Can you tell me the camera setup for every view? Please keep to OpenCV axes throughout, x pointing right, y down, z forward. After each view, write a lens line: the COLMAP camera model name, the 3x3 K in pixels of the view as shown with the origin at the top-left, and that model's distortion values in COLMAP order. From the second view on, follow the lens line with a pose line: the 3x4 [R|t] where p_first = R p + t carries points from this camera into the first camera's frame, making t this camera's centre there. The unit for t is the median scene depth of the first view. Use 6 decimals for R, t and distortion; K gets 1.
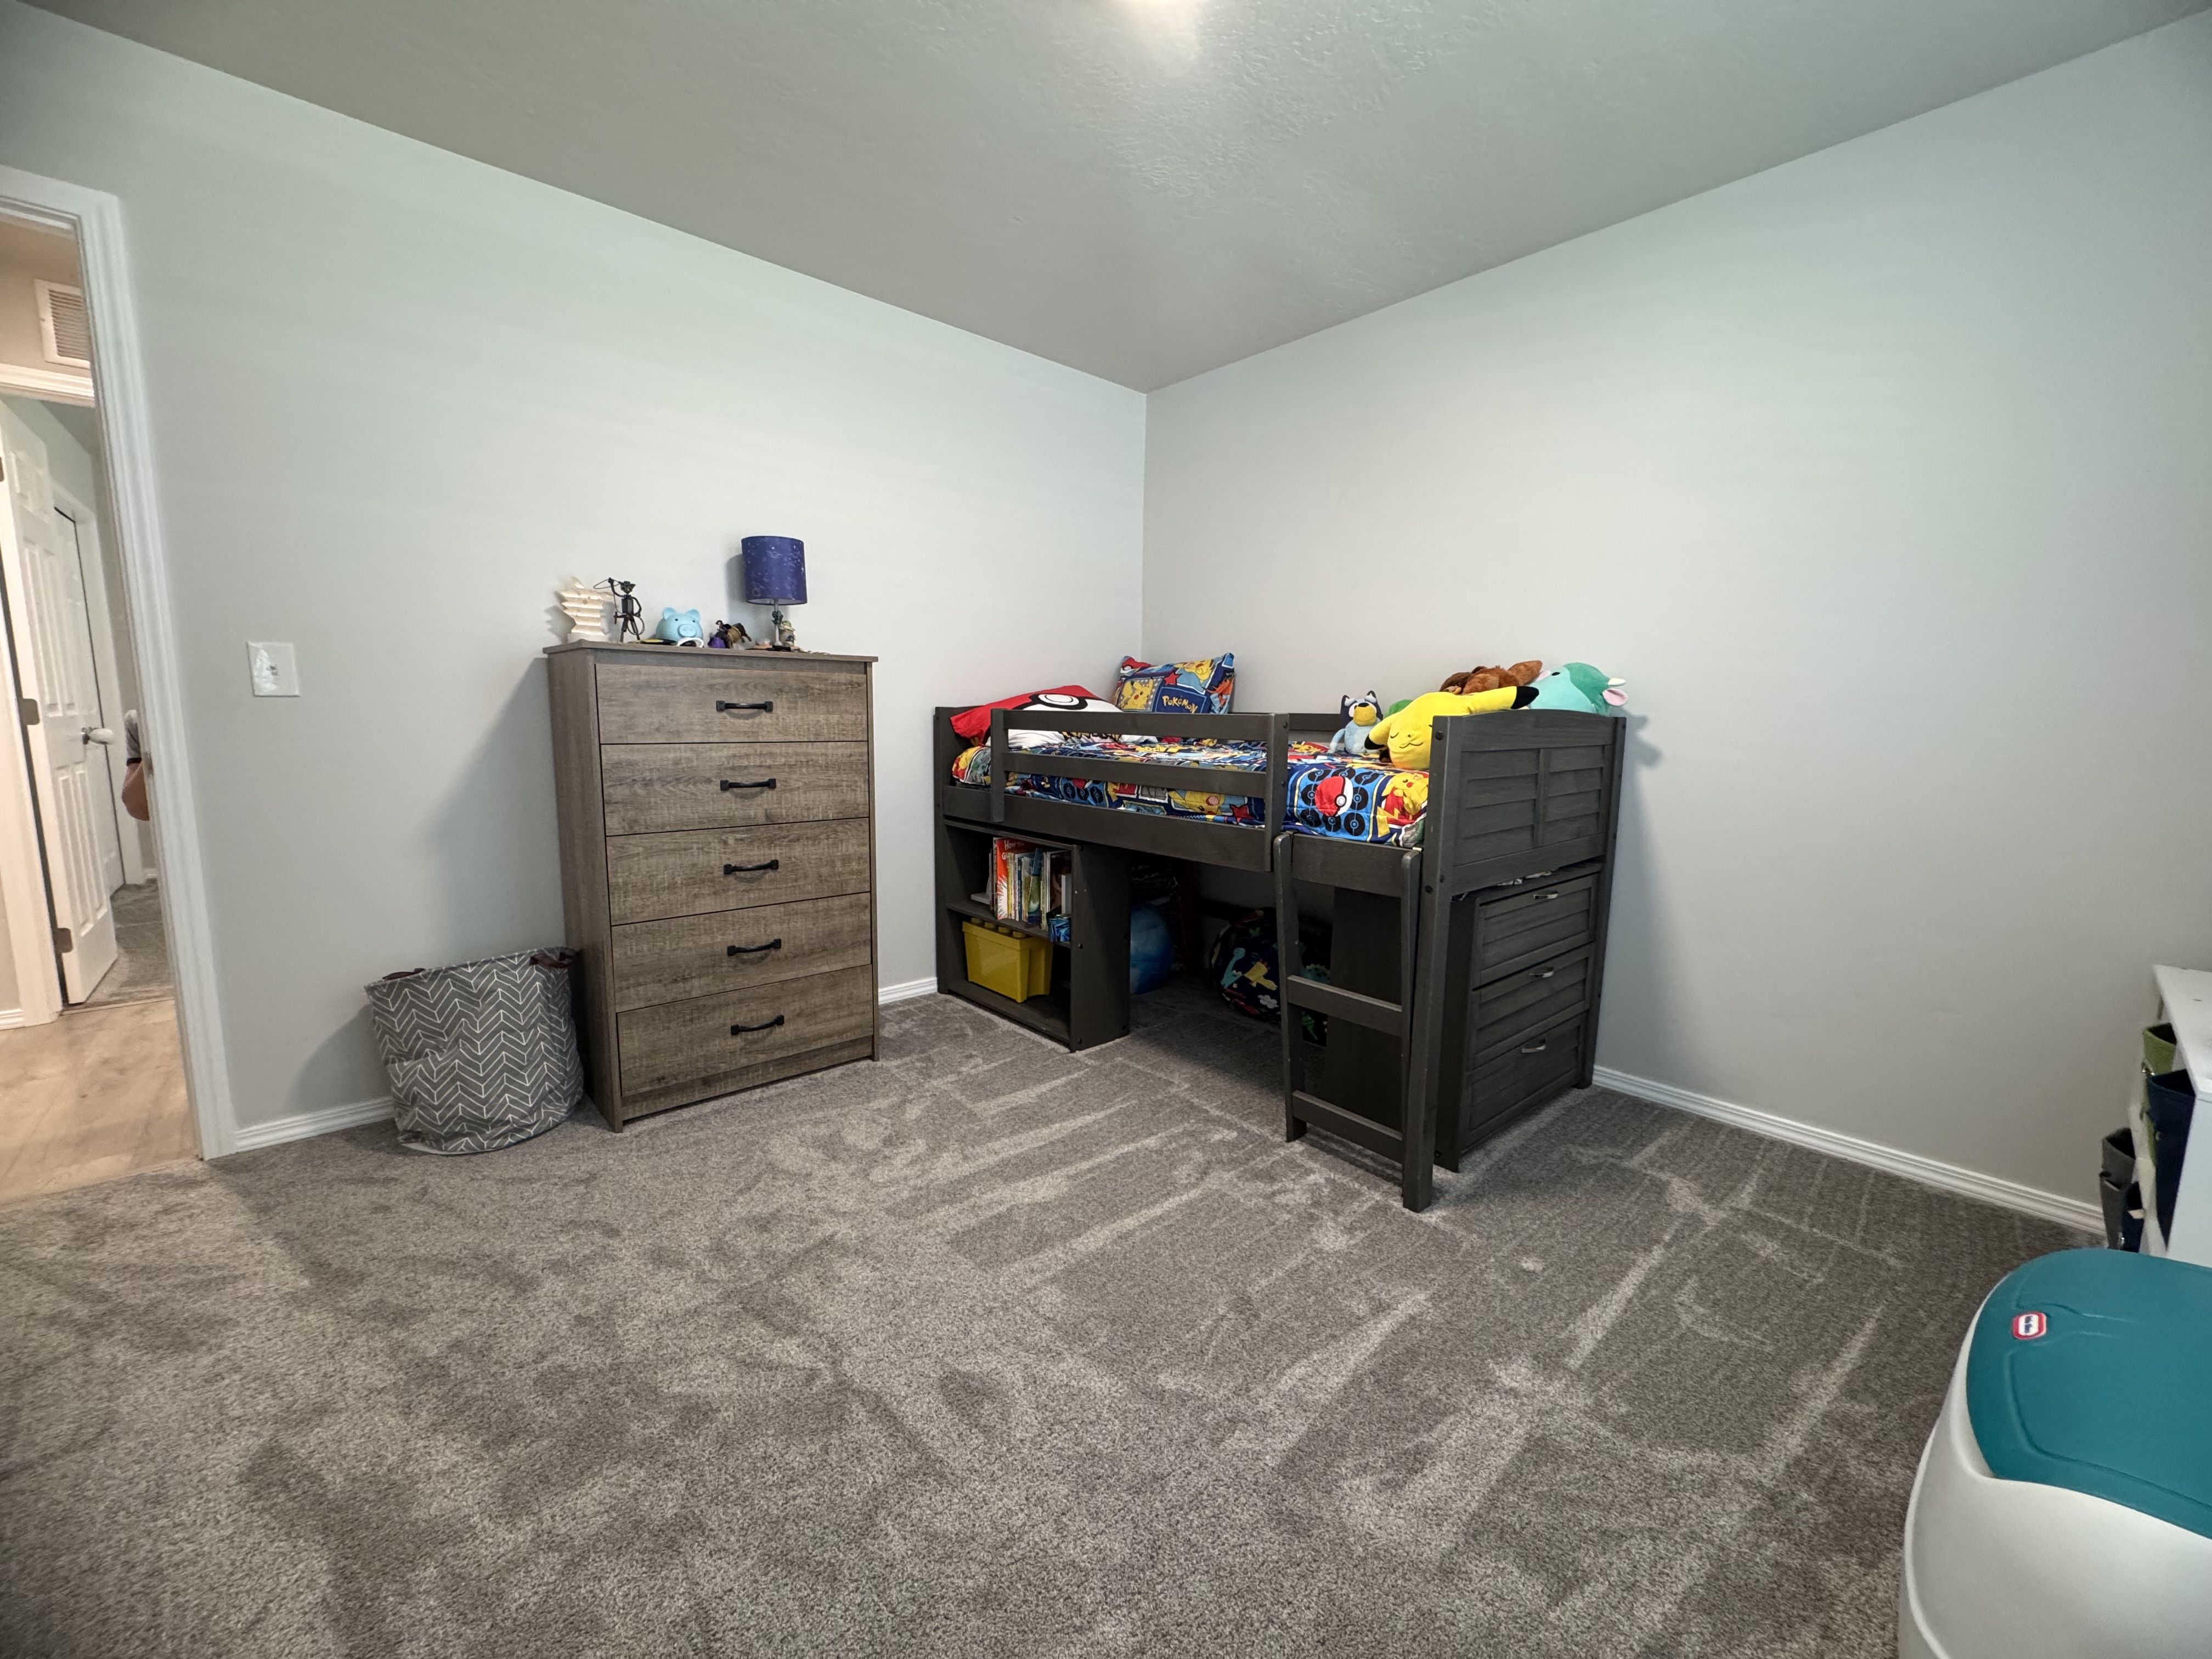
lens RADIAL K [[880.5, 0, 1106.0], [0, 880.5, 829.5], [0, 0, 1]] dist [0.000365, 0.000029]
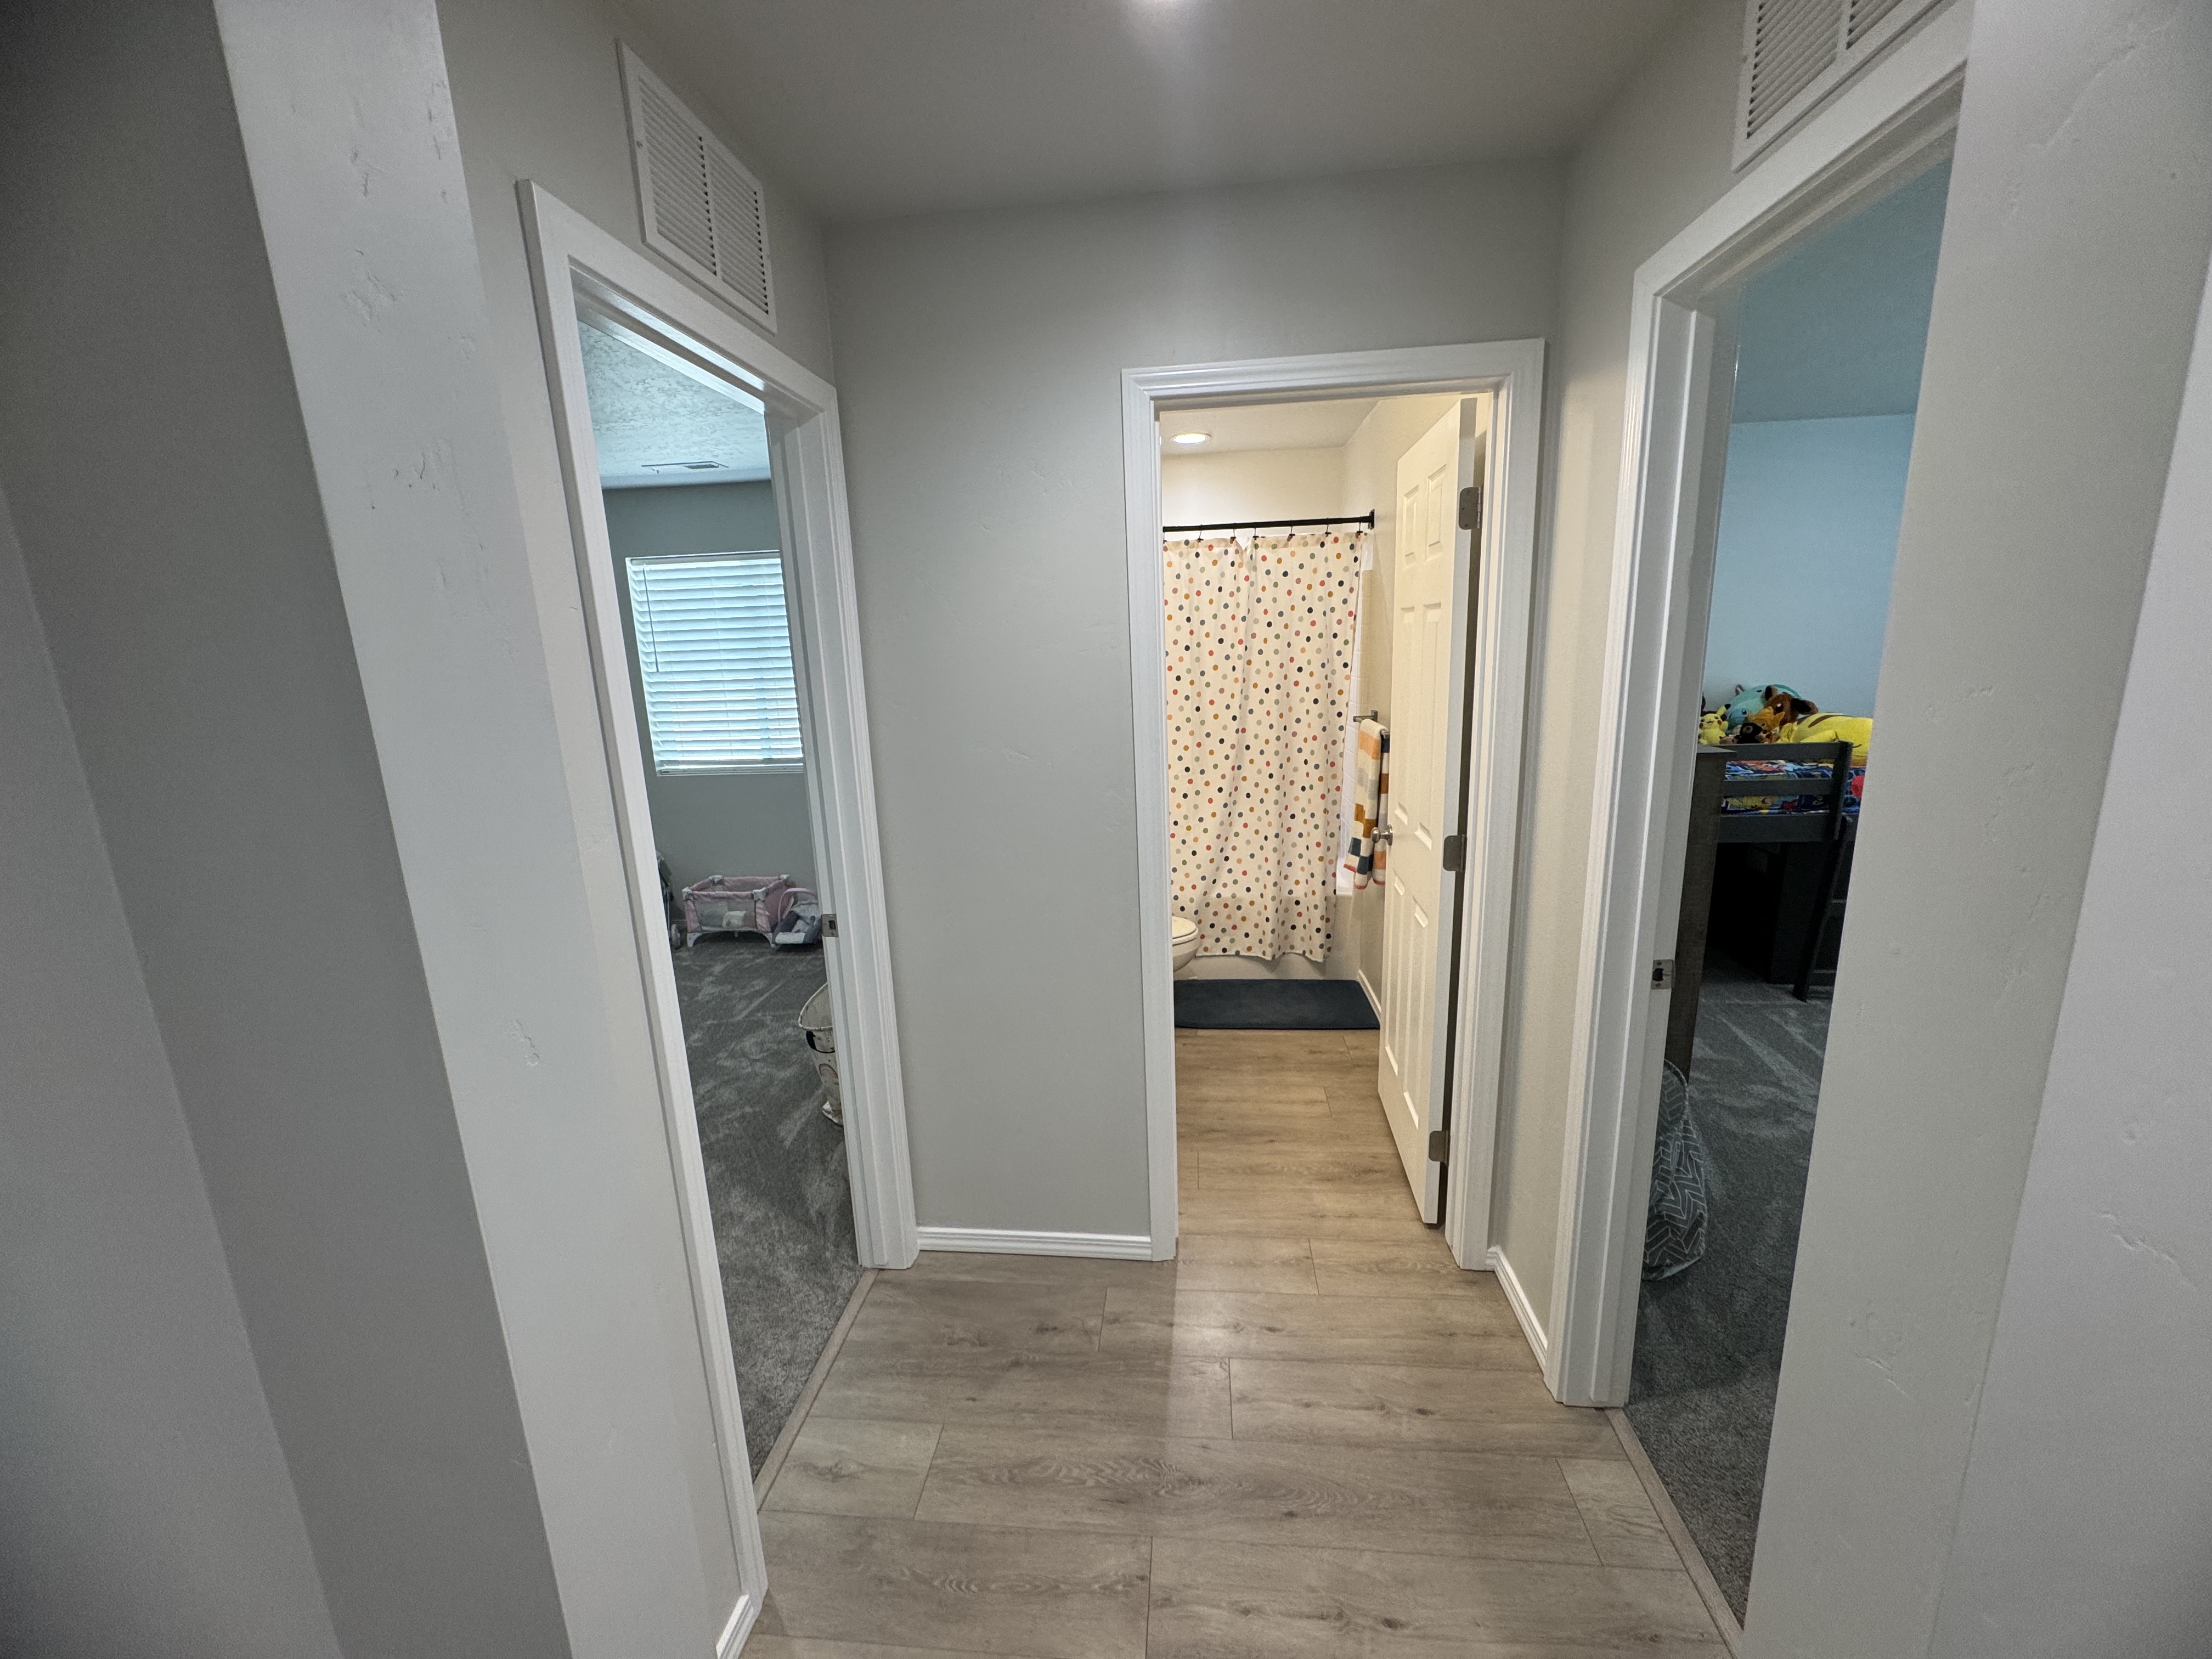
lens RADIAL K [[880.5, 0, 1106.0], [0, 880.5, 829.5], [0, 0, 1]] dist [0.000365, 0.000029]
pose [[0.736983, -0.184052, 0.650370, -1.649722], [0.136821, 0.982915, 0.123118, -0.314709], [-0.661918, -0.001751, 0.749574, 0.614458]]
